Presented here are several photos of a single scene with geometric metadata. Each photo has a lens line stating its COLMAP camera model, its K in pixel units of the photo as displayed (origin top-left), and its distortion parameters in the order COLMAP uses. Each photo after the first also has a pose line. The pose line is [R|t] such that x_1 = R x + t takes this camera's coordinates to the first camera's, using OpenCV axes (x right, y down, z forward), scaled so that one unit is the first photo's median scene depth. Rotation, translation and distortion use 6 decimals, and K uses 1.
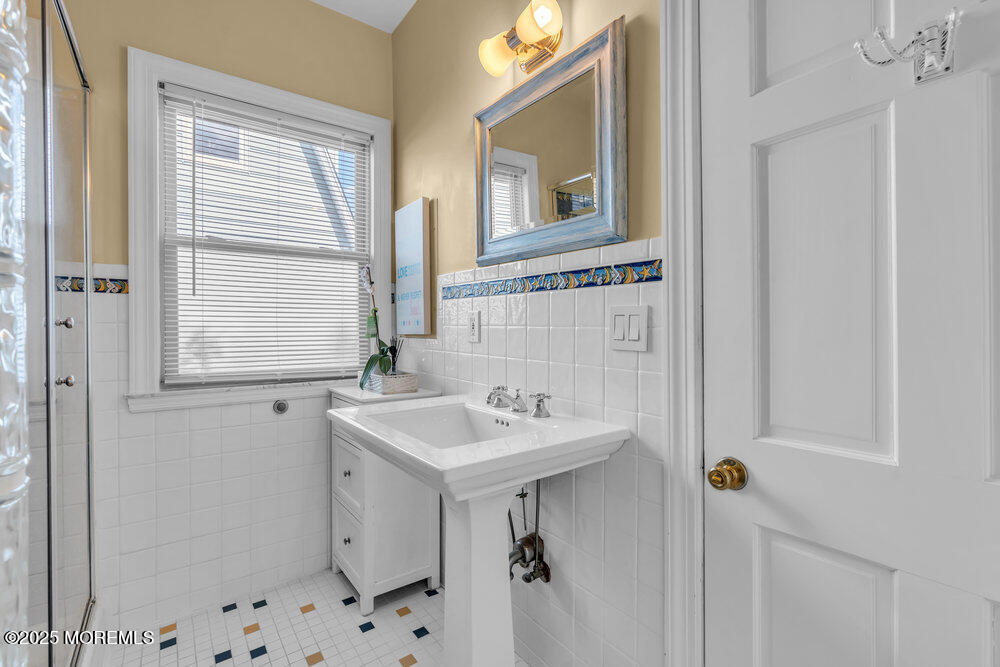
lens RADIAL K [[447.6, 0, 501.7], [0, 447.6, 333.9], [0, 0, 1]] dist [-0.008853, 0.002352]
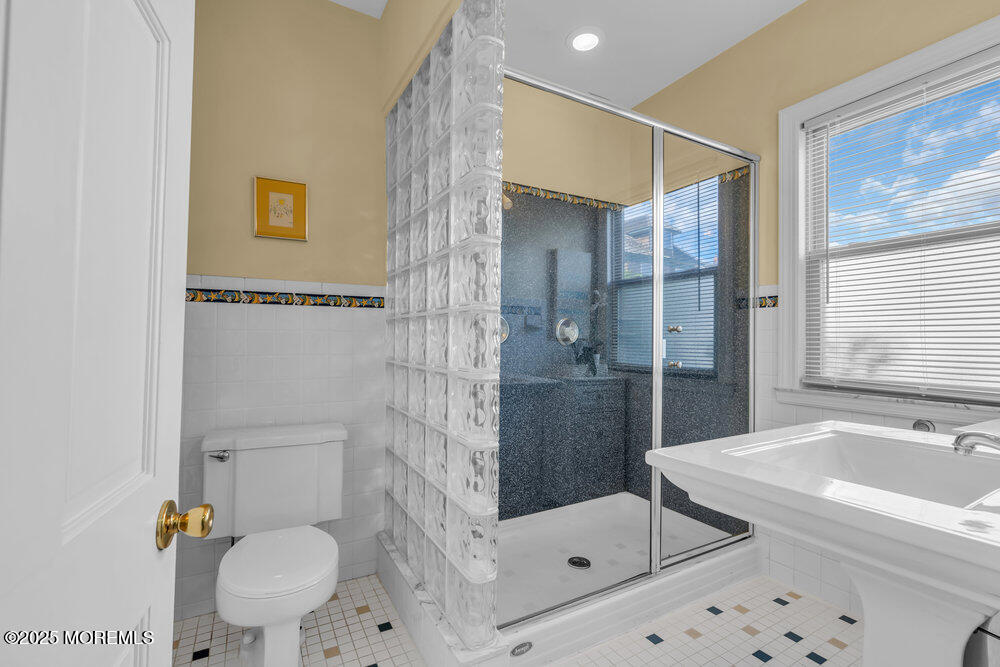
lens RADIAL K [[447.6, 0, 501.7], [0, 447.6, 333.9], [0, 0, 1]] dist [-0.008853, 0.002352]
pose [[-0.129413, -0.016784, -0.991449, 0.478769], [-0.020370, 0.999691, -0.014265, 0.018794], [0.991382, 0.018350, -0.129715, 0.373013]]
